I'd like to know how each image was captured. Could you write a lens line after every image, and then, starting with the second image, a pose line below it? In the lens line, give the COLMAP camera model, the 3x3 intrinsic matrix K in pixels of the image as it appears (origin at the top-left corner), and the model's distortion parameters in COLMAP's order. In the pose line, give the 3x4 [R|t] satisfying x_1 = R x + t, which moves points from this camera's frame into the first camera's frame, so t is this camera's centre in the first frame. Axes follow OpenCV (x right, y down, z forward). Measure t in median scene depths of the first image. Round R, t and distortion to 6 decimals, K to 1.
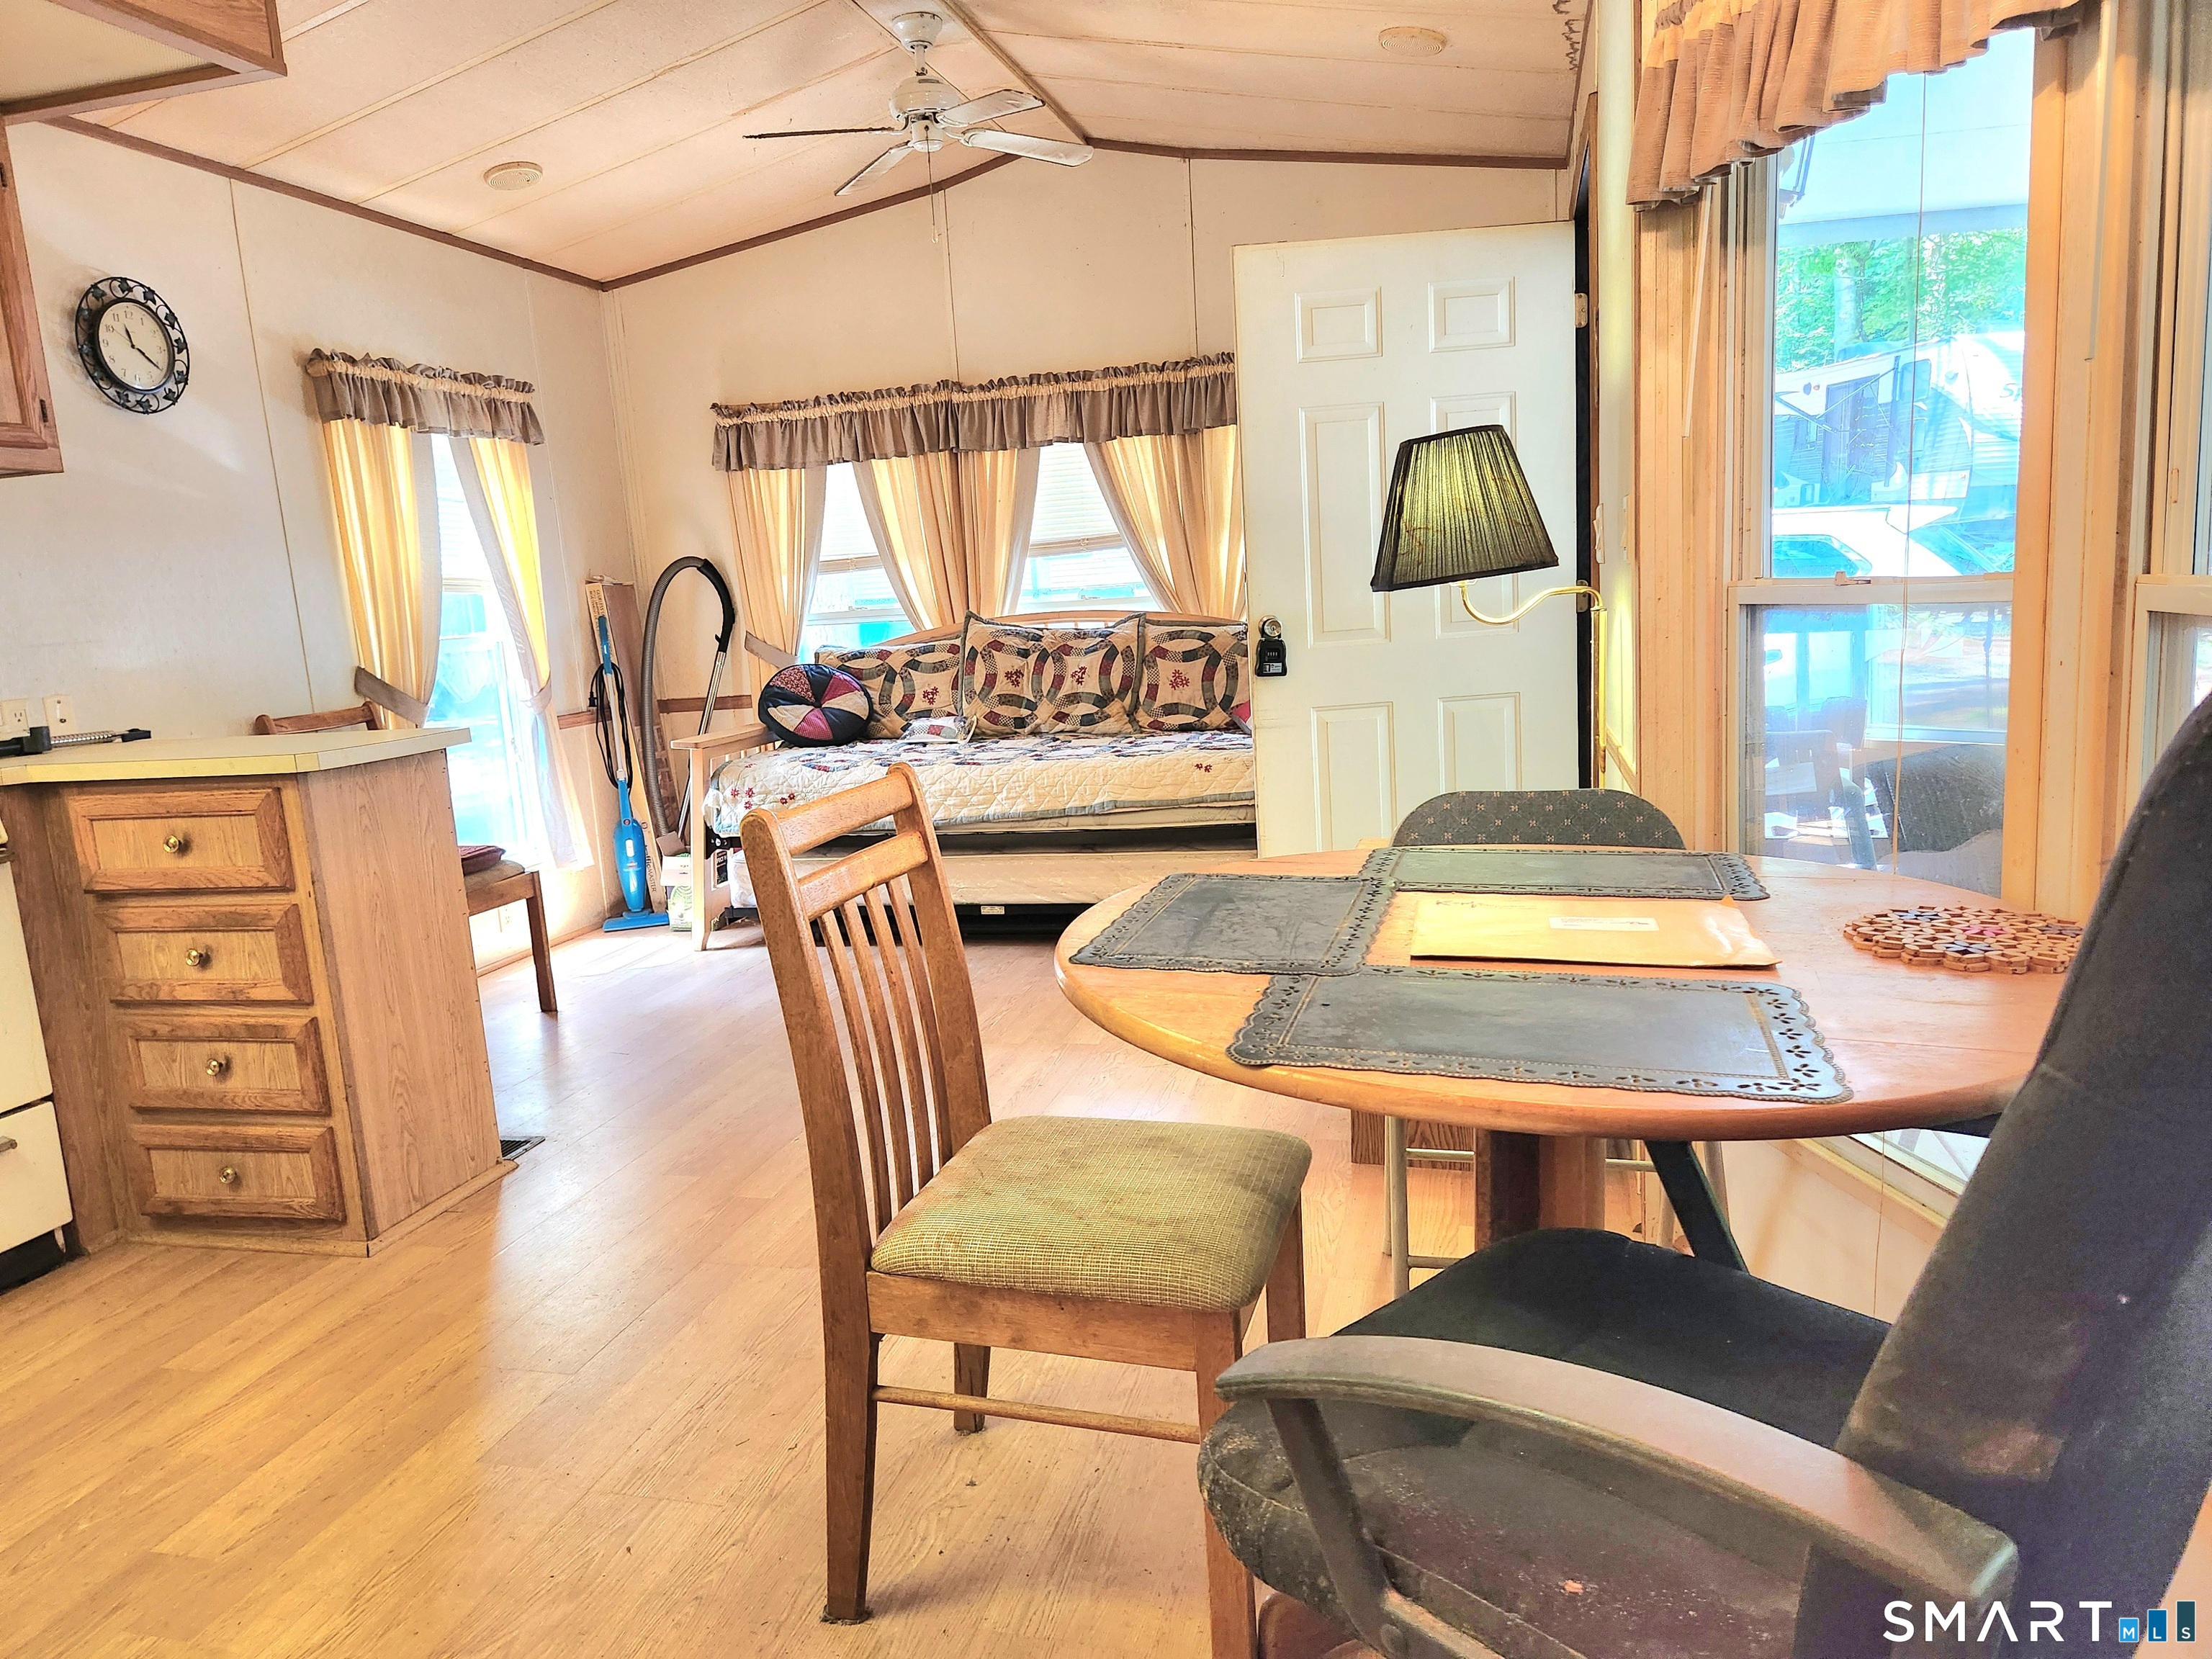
lens RADIAL K [[1526.5, 0, 1118.8], [0, 1526.5, 861.8], [0, 0, 1]] dist [0.086060, -0.086491]
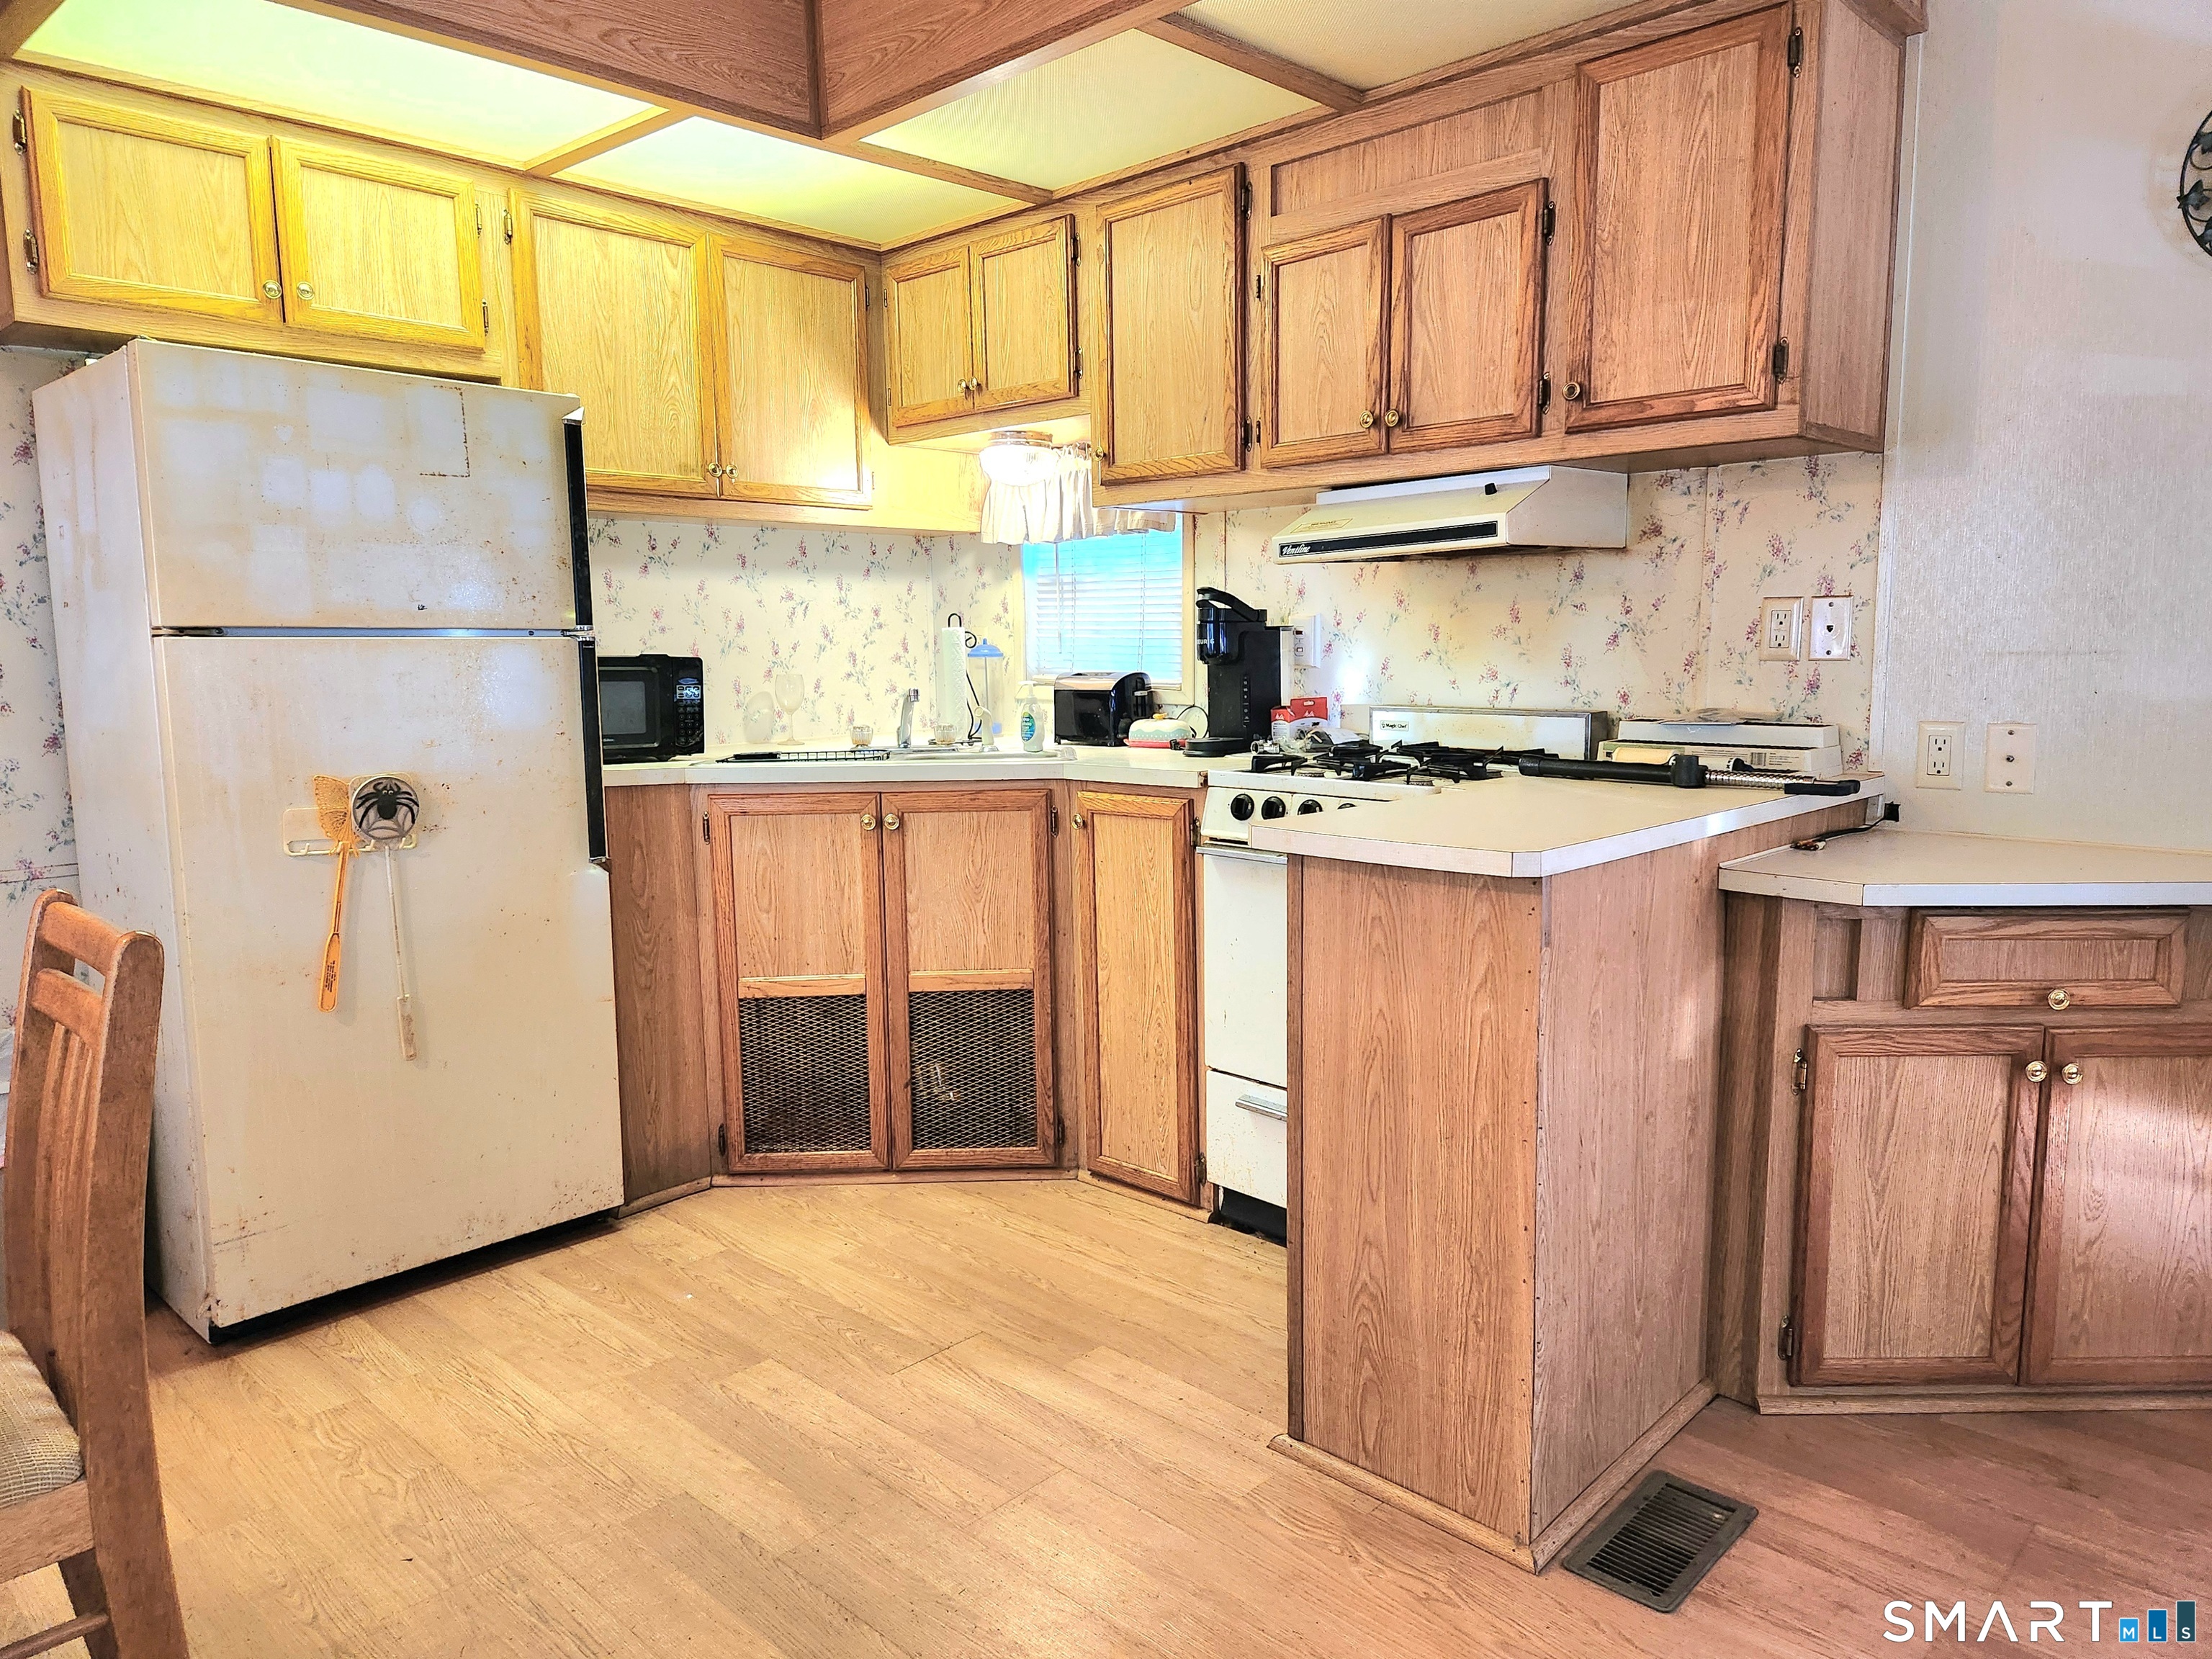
lens RADIAL K [[1494.1, 0, 1113.5], [0, 1494.1, 831.5], [0, 0, 1]] dist [0.089507, -0.077667]
pose [[-0.497752, 0.179081, -0.848630, 0.131064], [-0.115759, 0.955981, 0.269631, -0.199794], [0.859560, 0.232446, -0.455111, 0.963264]]
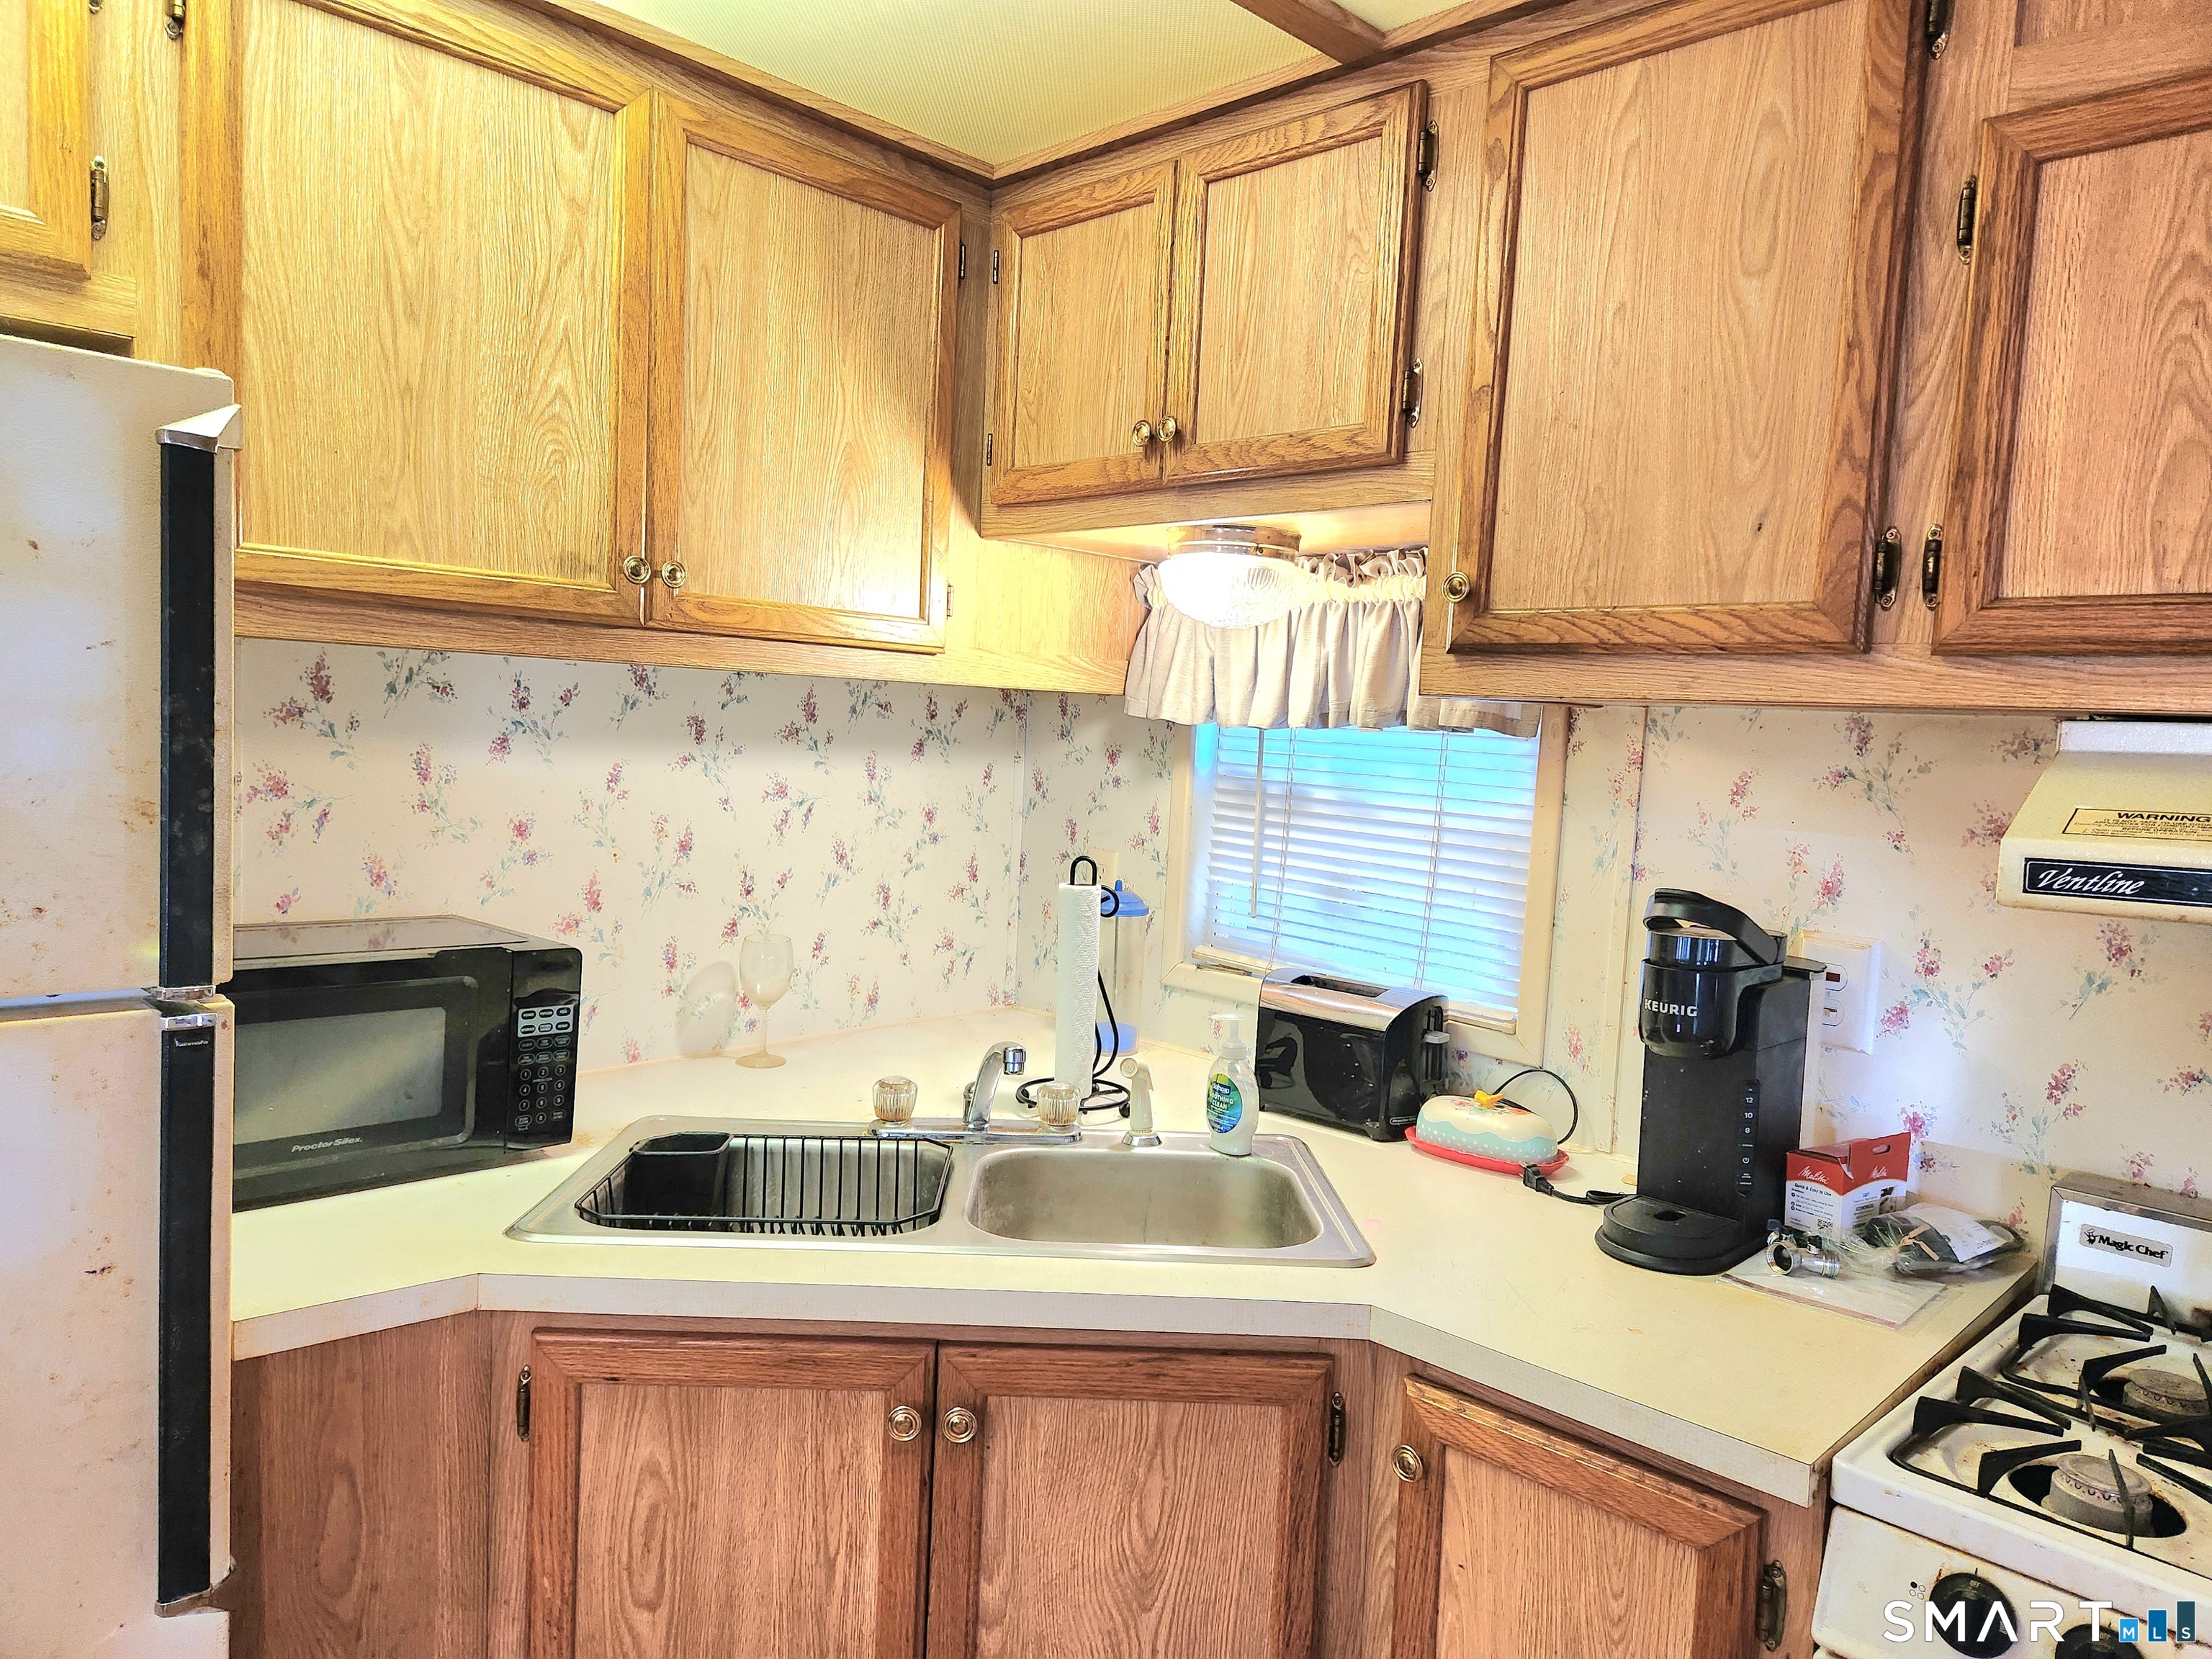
lens RADIAL K [[1526.5, 0, 1118.8], [0, 1526.5, 861.8], [0, 0, 1]] dist [0.086060, -0.086491]
pose [[-0.508863, 0.113372, -0.853350, -0.271496], [-0.174344, 0.957175, 0.231129, -0.180611], [0.843008, 0.266389, -0.467305, 0.615407]]
